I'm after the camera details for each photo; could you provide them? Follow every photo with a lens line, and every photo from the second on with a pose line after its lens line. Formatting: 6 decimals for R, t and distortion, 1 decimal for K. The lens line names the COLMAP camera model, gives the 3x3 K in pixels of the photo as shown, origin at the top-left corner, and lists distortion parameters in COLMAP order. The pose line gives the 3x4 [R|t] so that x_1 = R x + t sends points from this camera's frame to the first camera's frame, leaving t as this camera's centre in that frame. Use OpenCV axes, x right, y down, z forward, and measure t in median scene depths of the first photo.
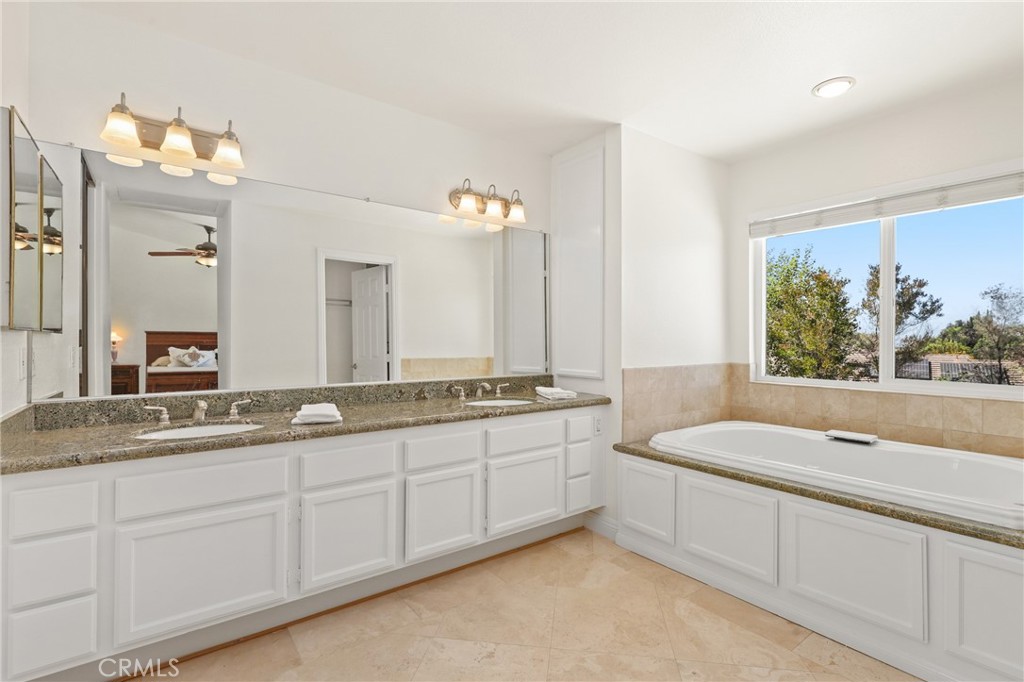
lens RADIAL K [[467.3, 0, 513.6], [0, 467.3, 337.9], [0, 0, 1]] dist [0.000179, -0.001236]
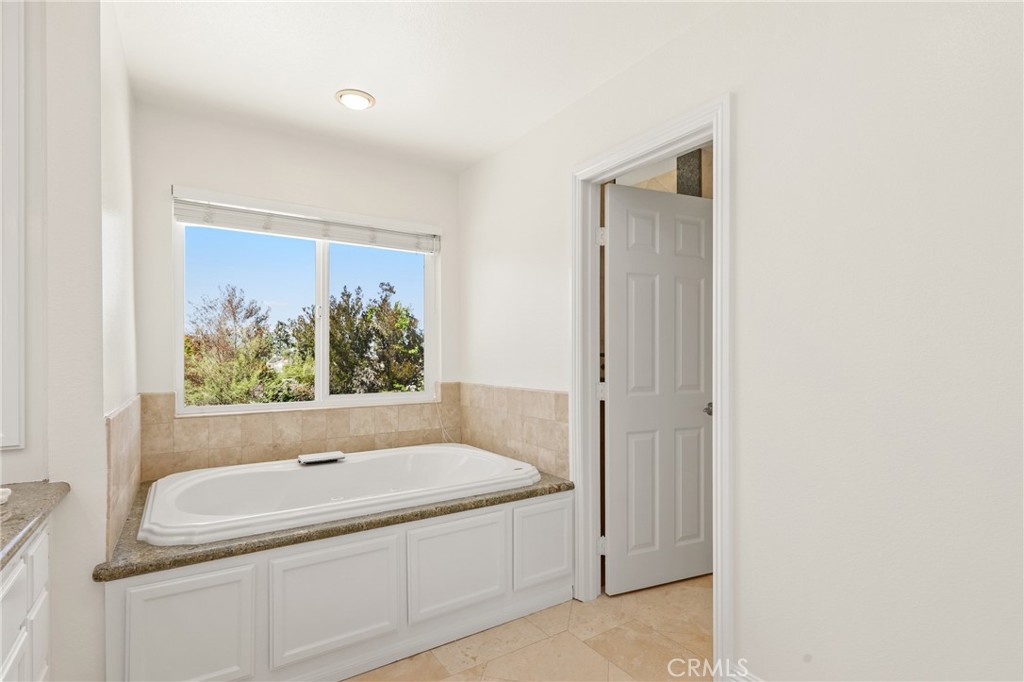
lens RADIAL K [[501.6, 0, 517.1], [0, 501.6, 356.1], [0, 0, 1]] dist [0.003689, 0.000585]
pose [[0.063439, -0.002644, 0.997982, -0.299289], [-0.001064, 0.999996, 0.002717, -0.004339], [-0.997985, -0.001234, 0.063436, 0.525502]]
